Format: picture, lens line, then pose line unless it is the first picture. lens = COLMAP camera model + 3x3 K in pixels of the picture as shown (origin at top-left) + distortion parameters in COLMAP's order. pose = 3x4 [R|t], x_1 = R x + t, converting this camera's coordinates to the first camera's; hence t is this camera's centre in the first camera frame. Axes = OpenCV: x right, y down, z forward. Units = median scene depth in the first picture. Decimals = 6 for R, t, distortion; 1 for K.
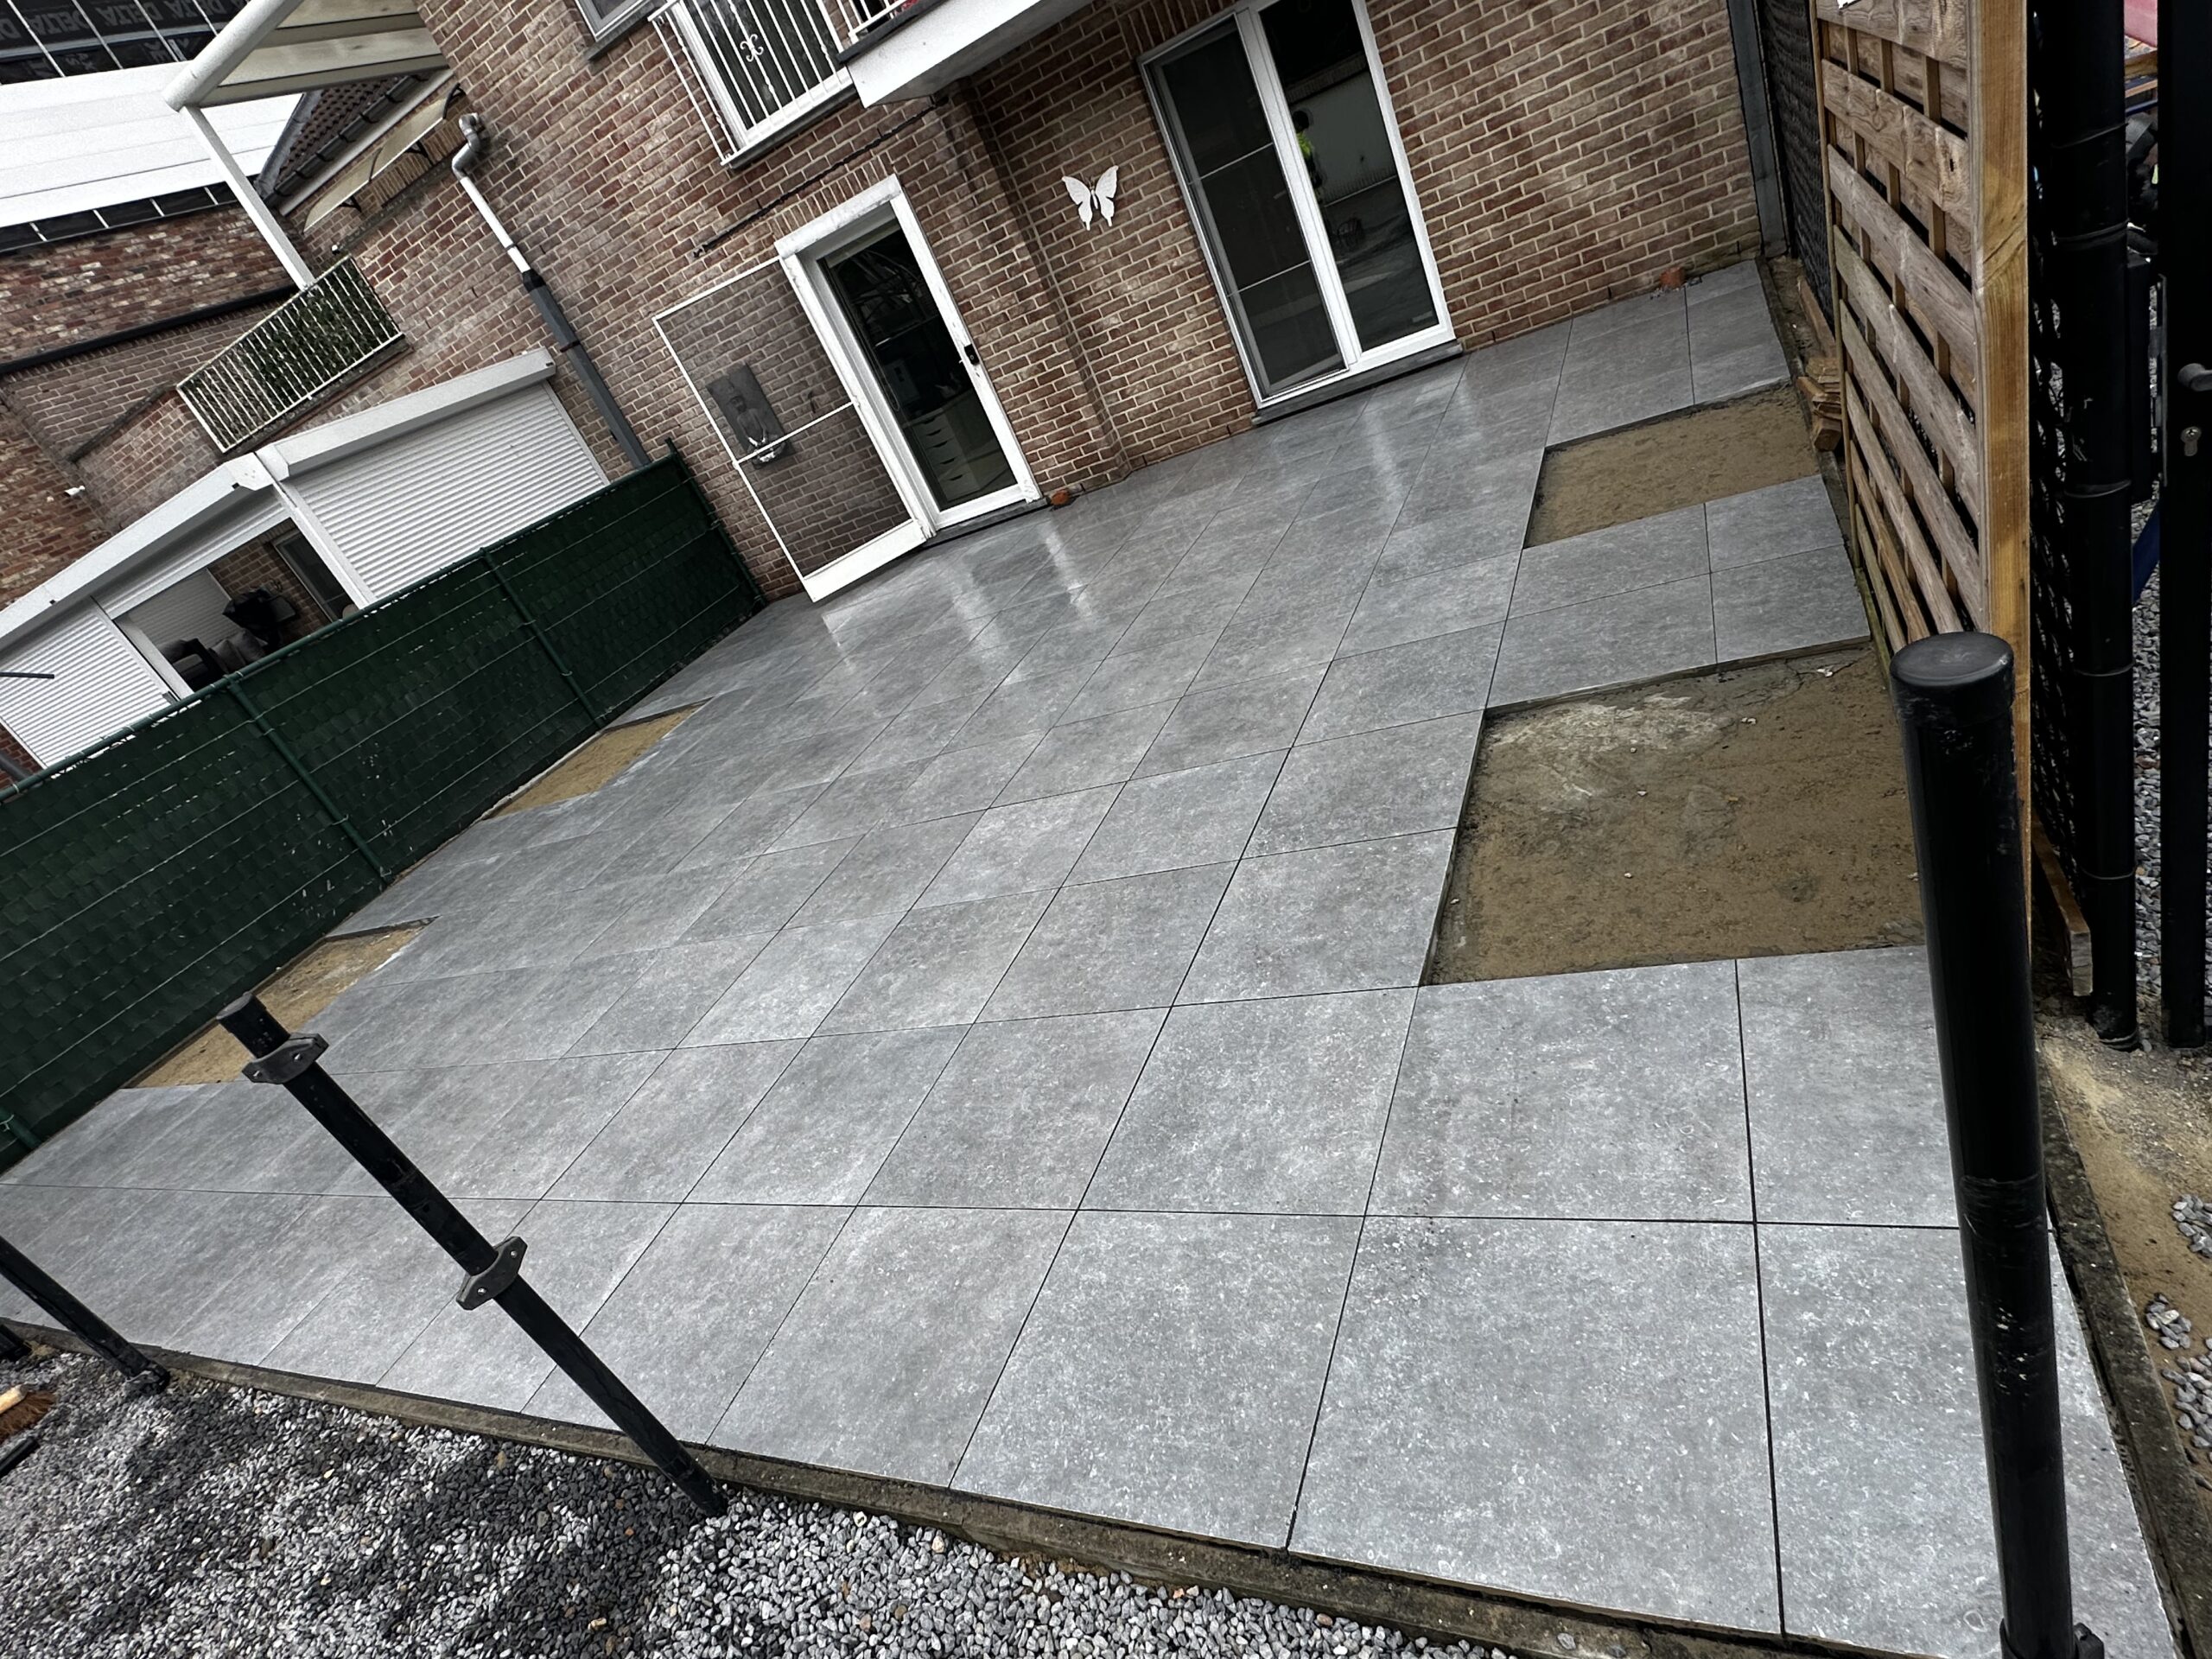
lens RADIAL K [[1170.5, 0, 1111.6], [0, 1170.5, 841.6], [0, 0, 1]] dist [-0.000004, 0.002188]
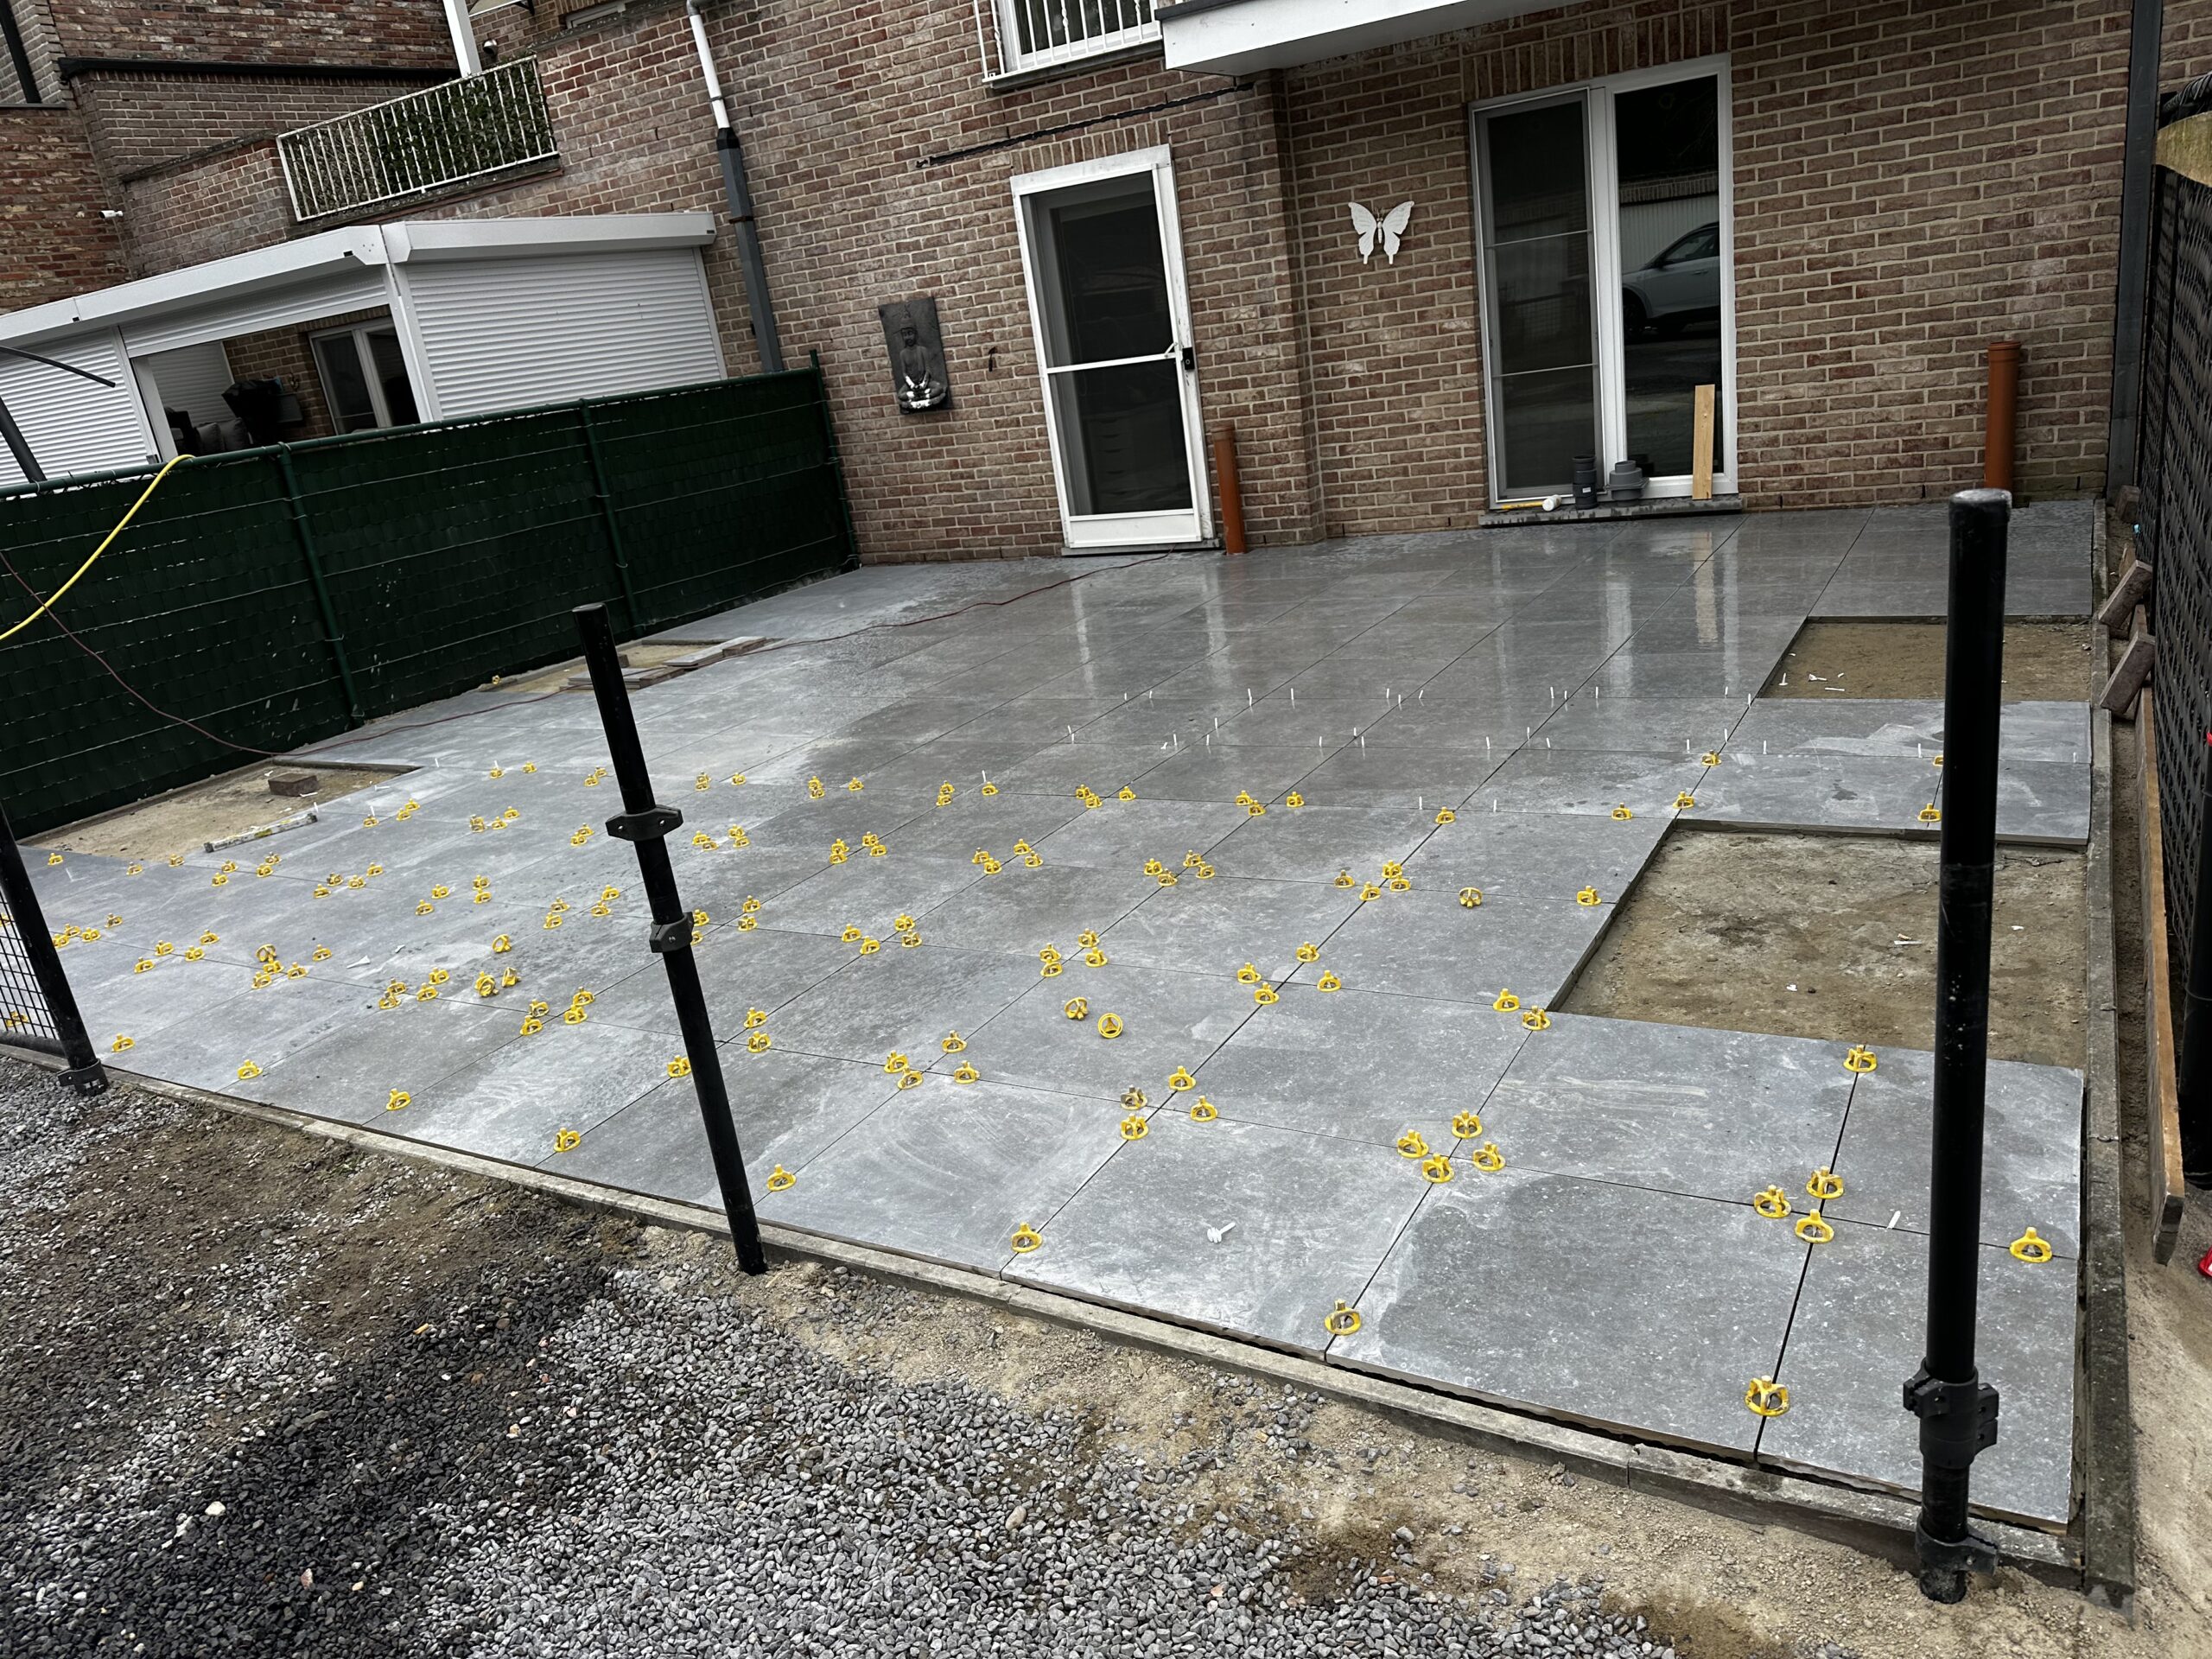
lens RADIAL K [[1555.1, 0, 1117.2], [0, 1555.1, 826.2], [0, 0, 1]] dist [0.032987, -0.037358]
pose [[0.955355, 0.292917, -0.038682, -0.024470], [-0.295459, 0.946750, -0.127939, 0.078908], [-0.000853, 0.133656, 0.991027, -0.101074]]
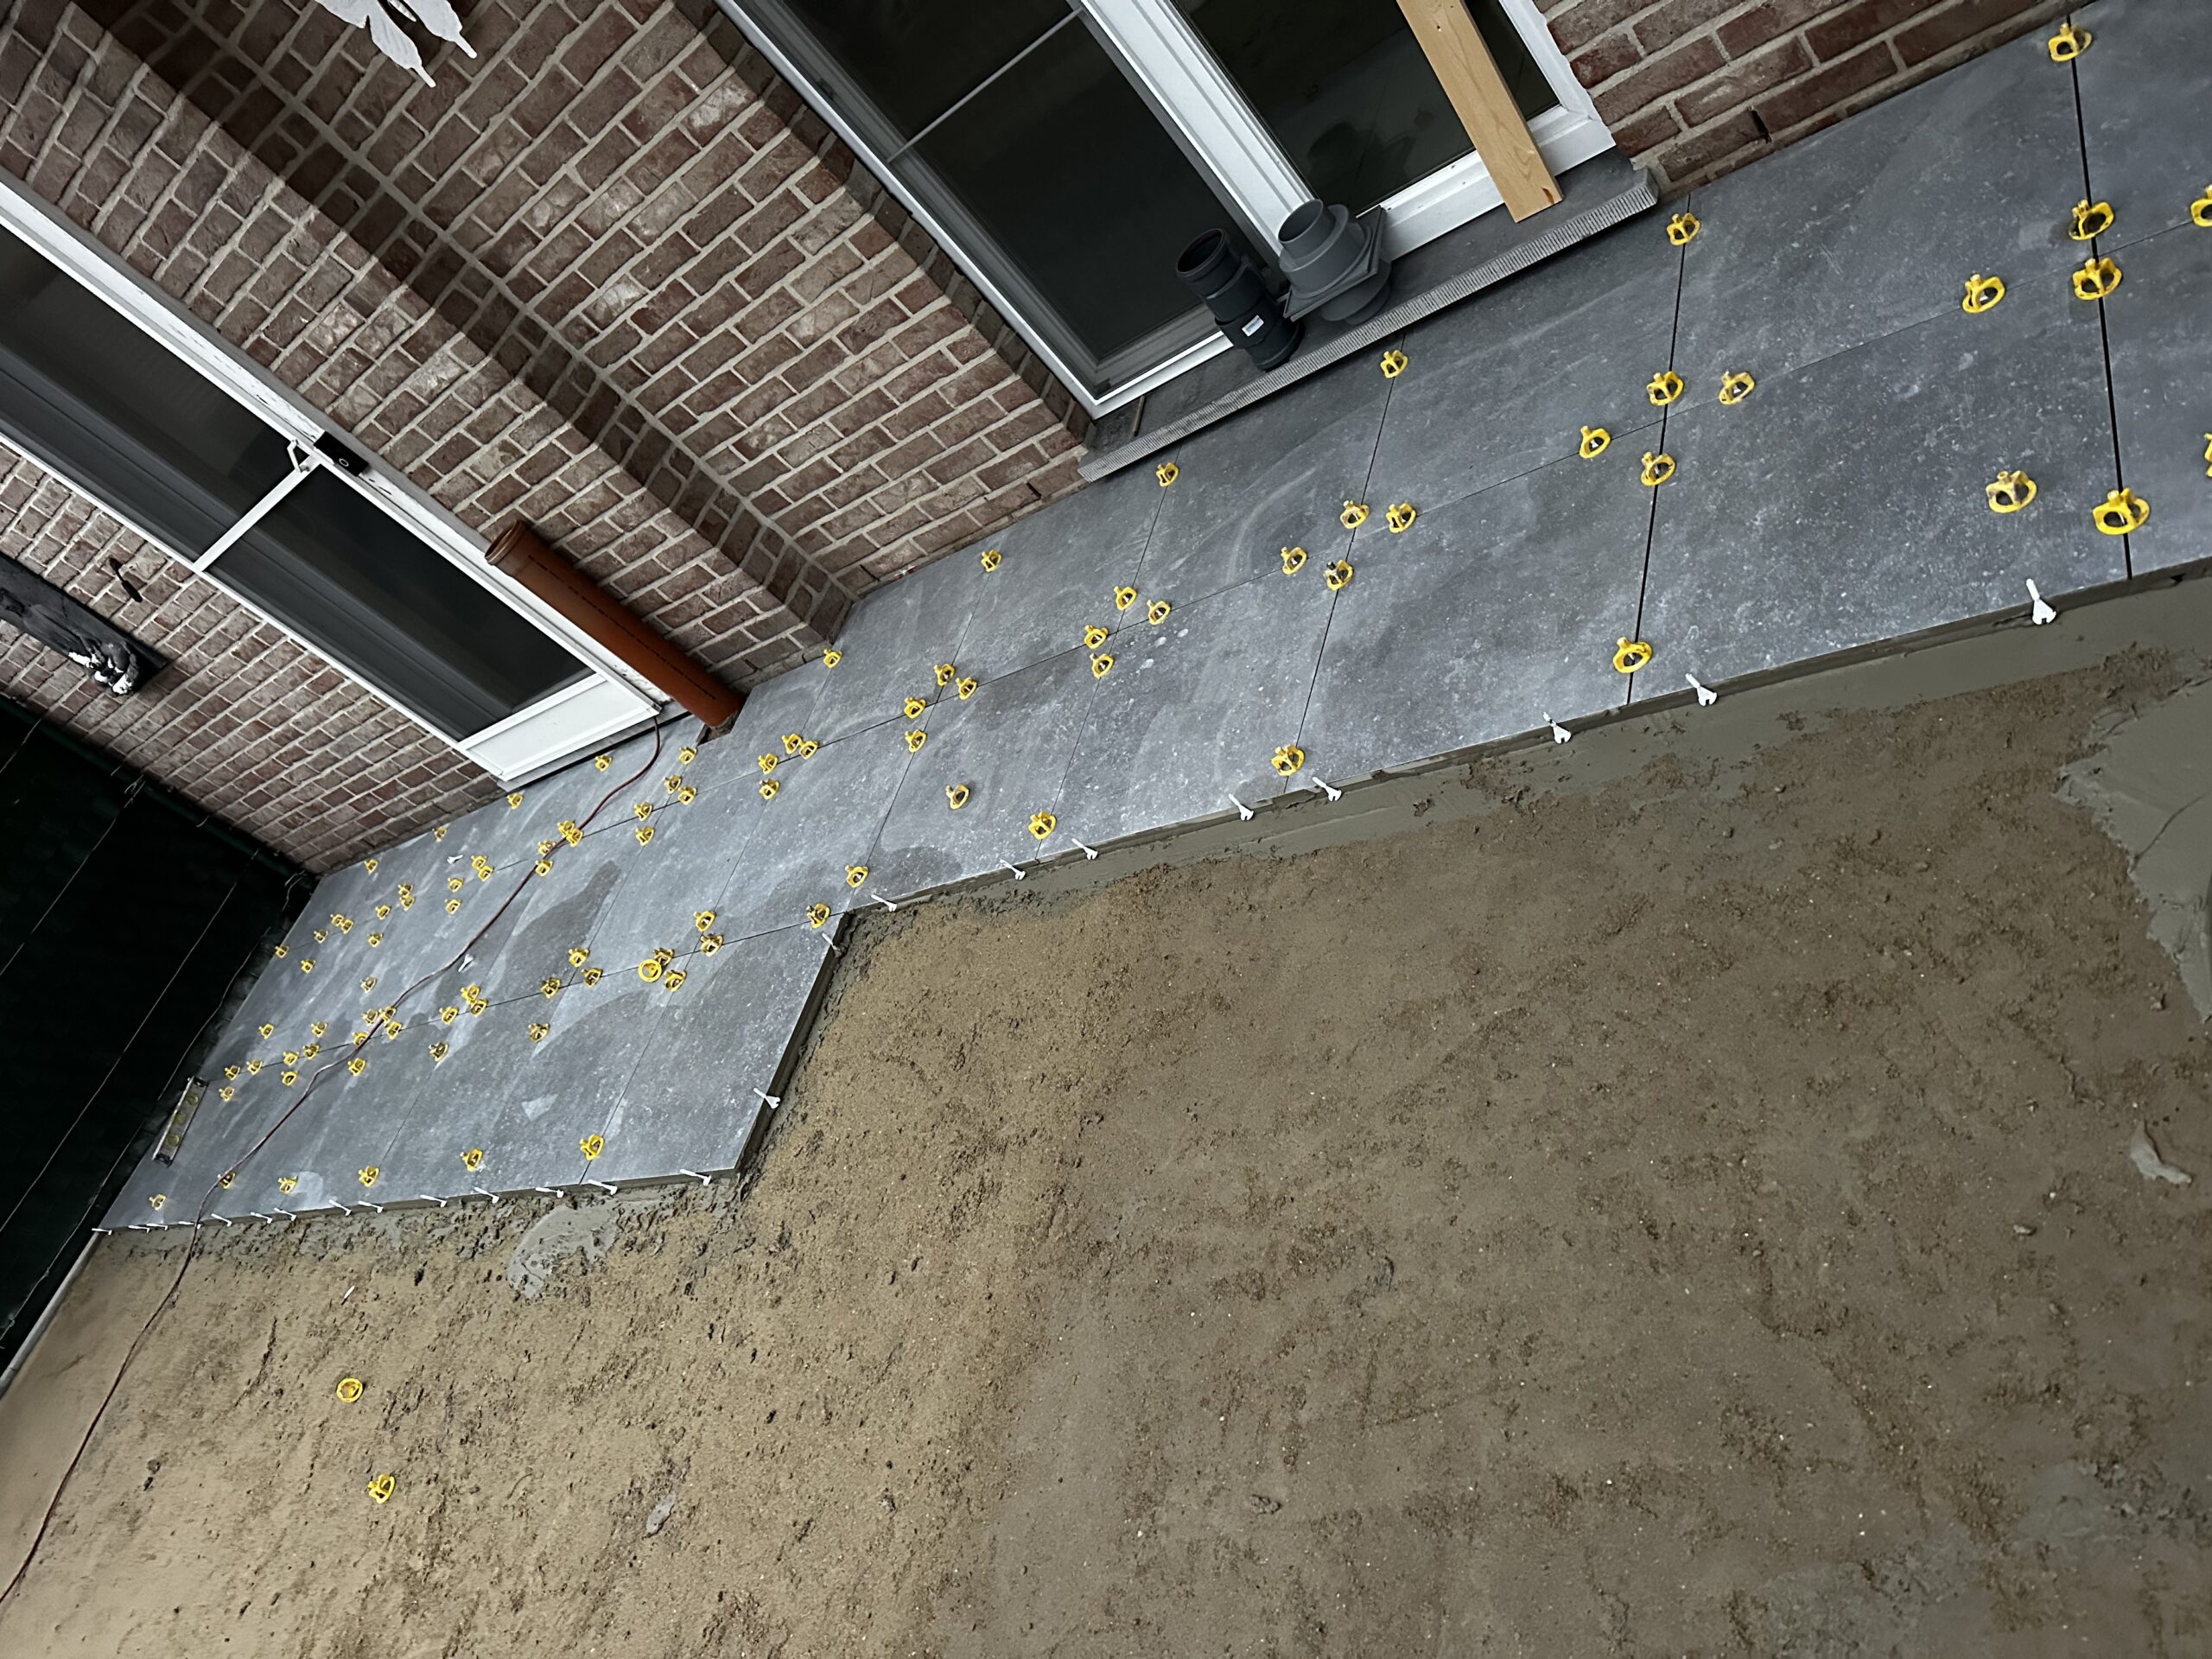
lens RADIAL K [[1555.1, 0, 1115.3], [0, 1555.1, 805.7], [0, 0, 1]] dist [0.032987, -0.037358]
pose [[0.958100, -0.229224, -0.171761, 0.187042], [0.262813, 0.941960, 0.208903, -0.360614], [0.113906, -0.245291, 0.962734, 0.530313]]
